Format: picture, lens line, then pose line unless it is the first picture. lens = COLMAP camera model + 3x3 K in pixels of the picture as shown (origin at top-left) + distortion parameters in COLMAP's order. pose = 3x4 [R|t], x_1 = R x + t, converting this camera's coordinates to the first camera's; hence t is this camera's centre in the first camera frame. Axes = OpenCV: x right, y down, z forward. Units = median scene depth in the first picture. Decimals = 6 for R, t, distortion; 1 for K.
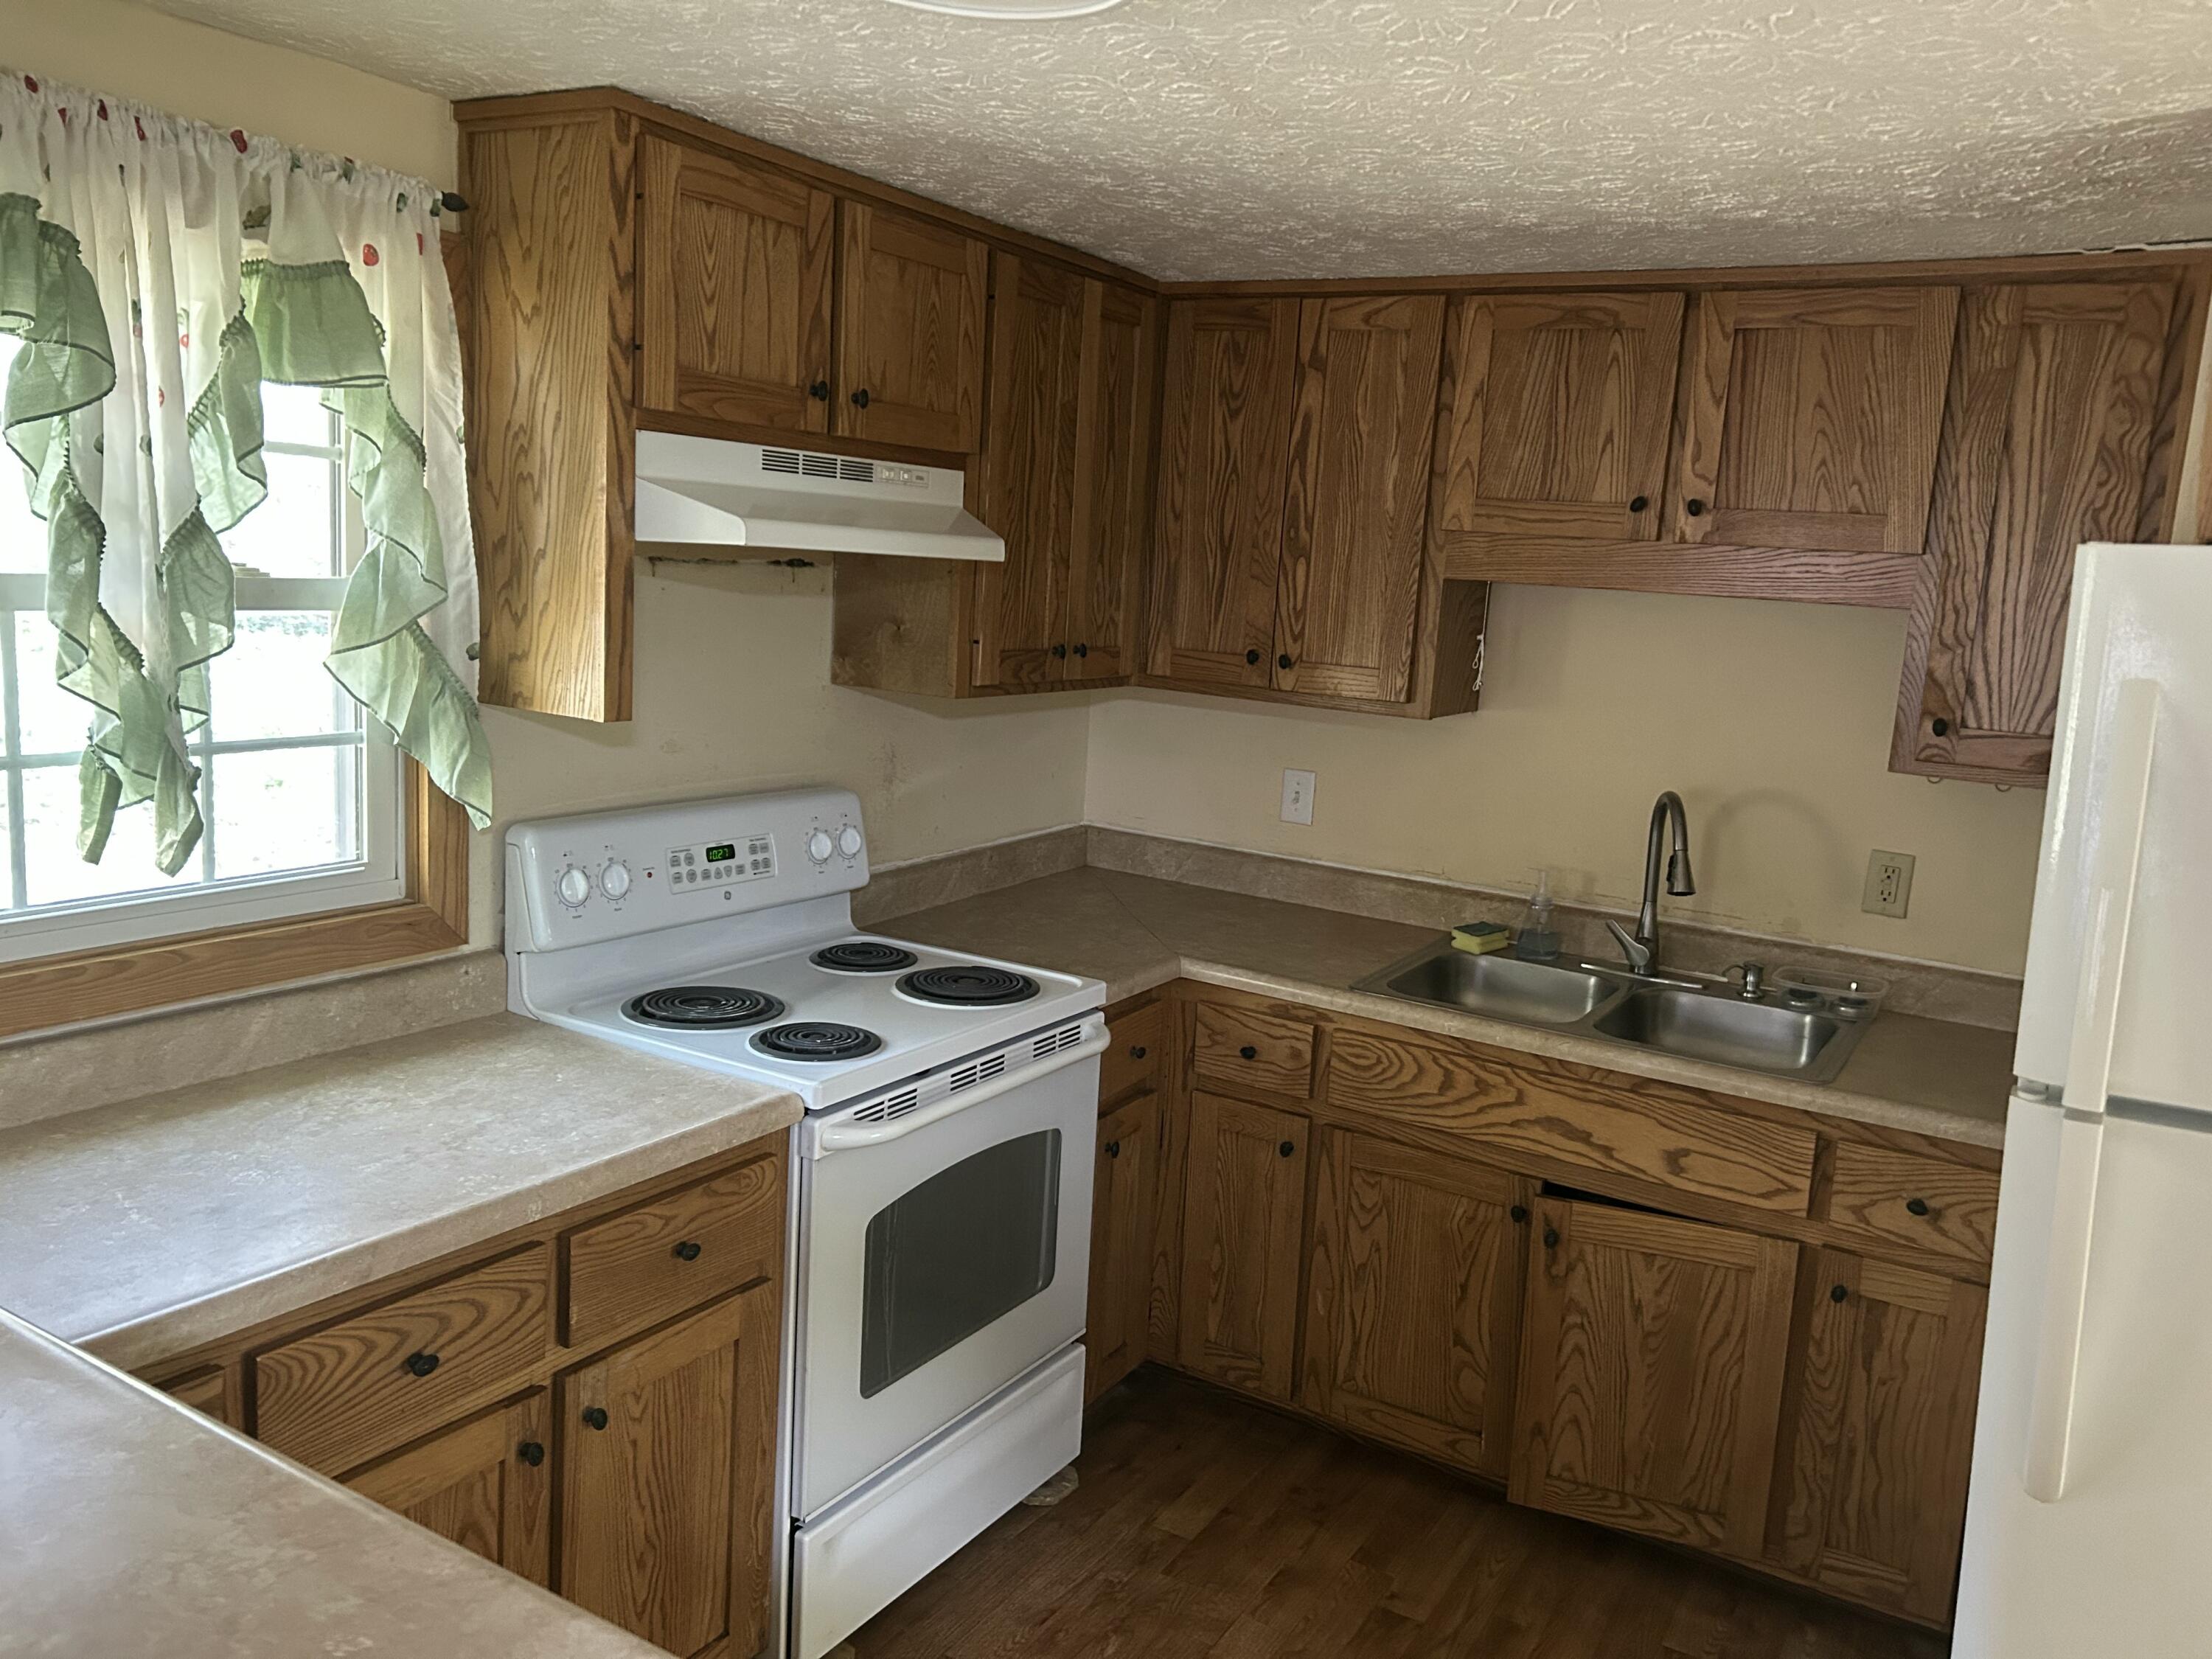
lens RADIAL K [[1662.4, 0, 1124.6], [0, 1662.4, 823.1], [0, 0, 1]] dist [0.056706, -0.073490]
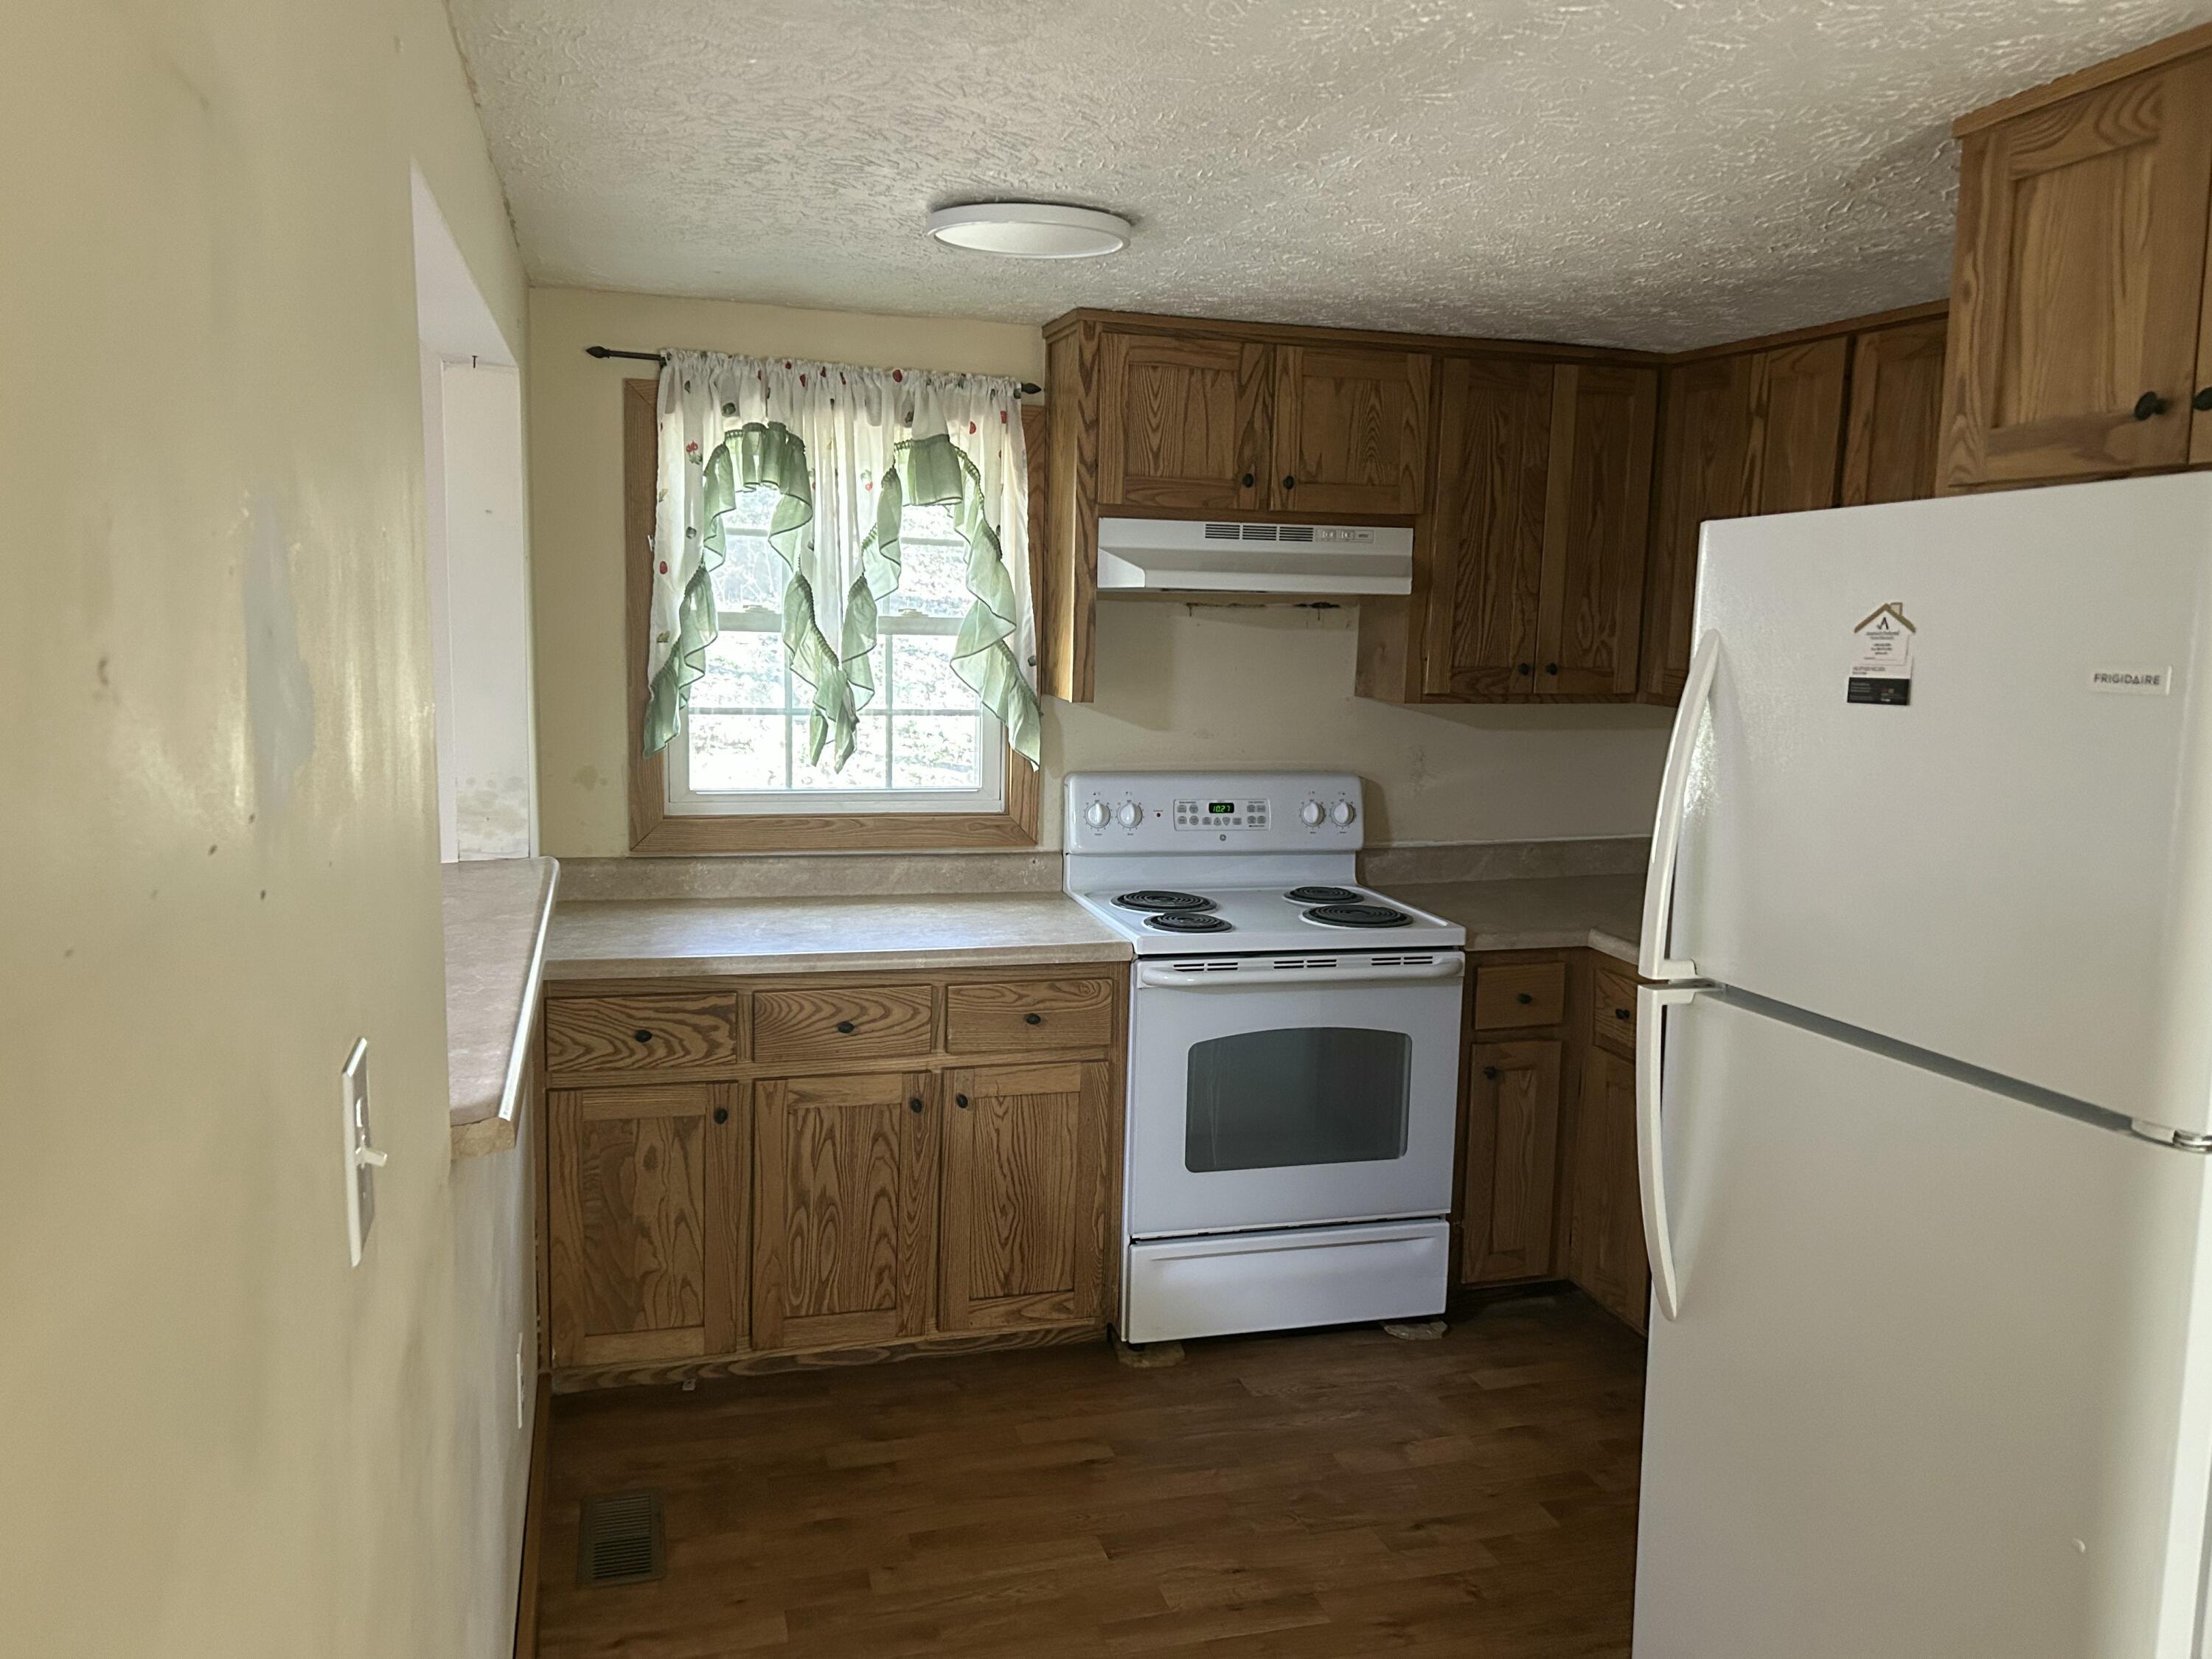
lens RADIAL K [[1662.4, 0, 1102.3], [0, 1662.4, 841.4], [0, 0, 1]] dist [0.056706, -0.073490]
pose [[0.733104, 0.059910, -0.677472, 0.664505], [-0.090411, 0.995857, -0.009771, 0.071664], [0.674080, 0.068414, 0.735483, -0.113720]]
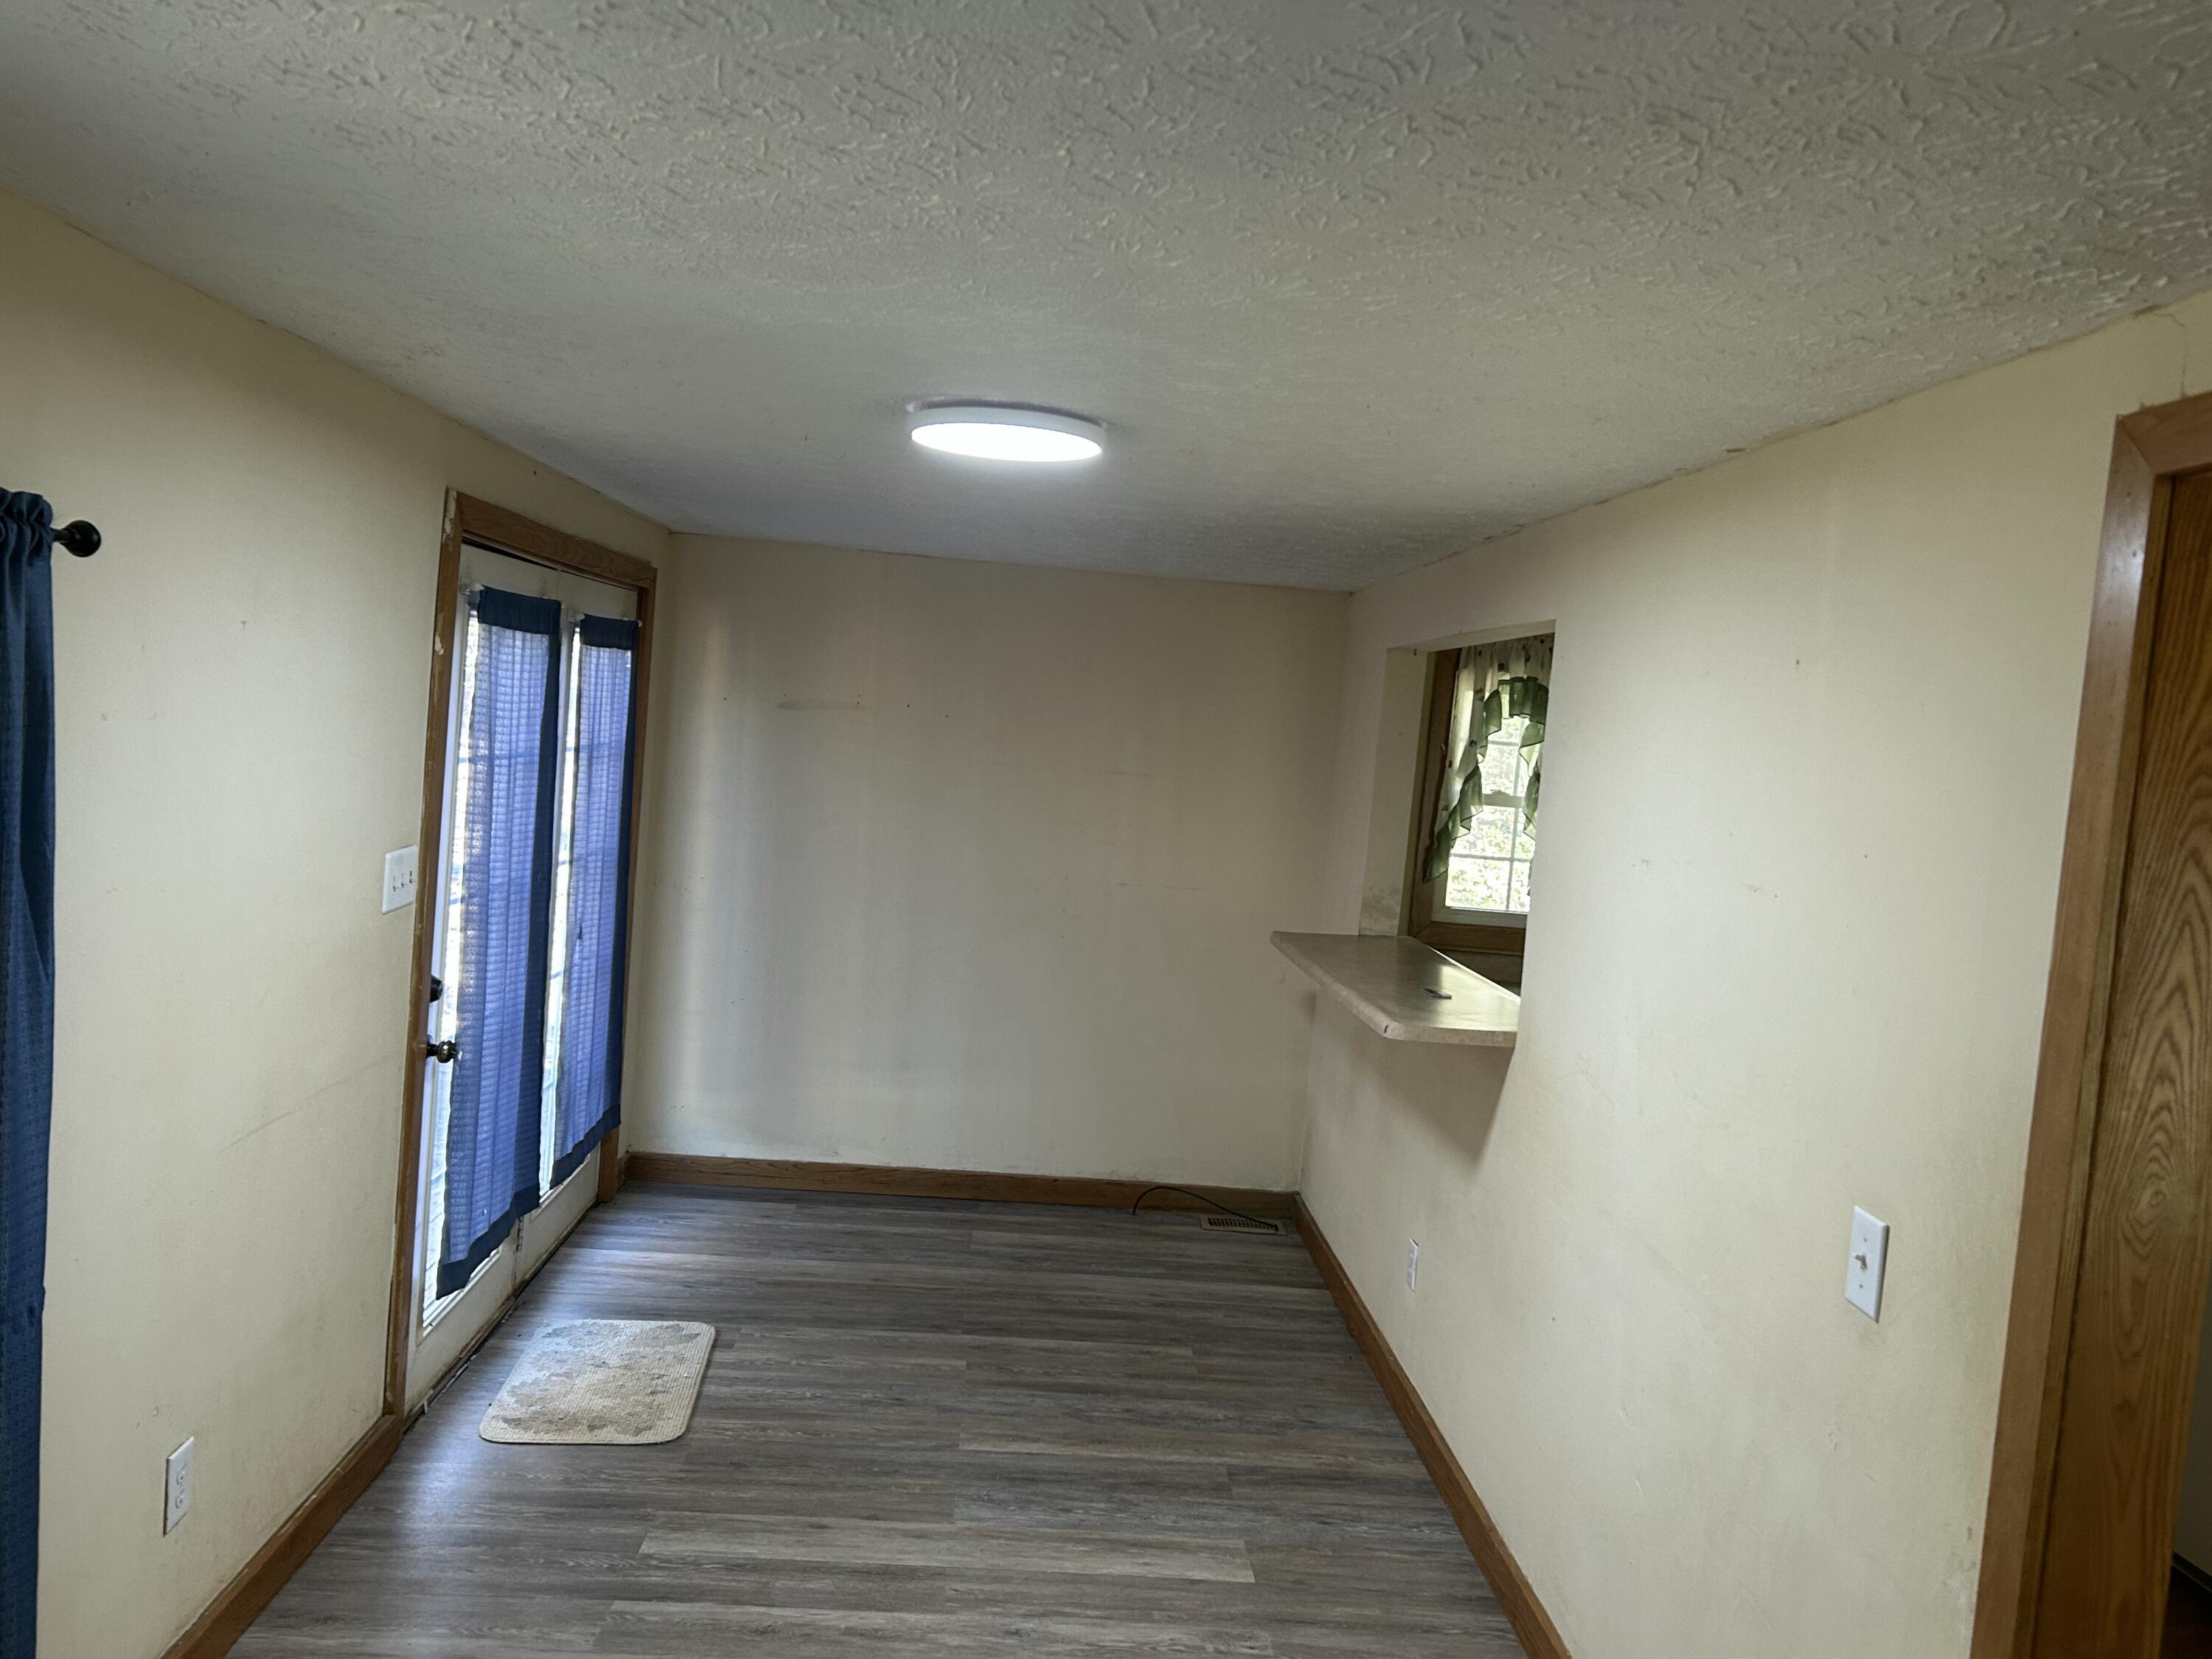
lens RADIAL K [[1662.4, 0, 1130.7], [0, 1662.4, 816.8], [0, 0, 1]] dist [0.056706, -0.073490]
pose [[0.574895, 0.034954, -0.817480, 0.973033], [-0.180463, 0.979901, -0.085012, 0.187730], [0.798078, 0.196398, 0.569648, -0.877238]]
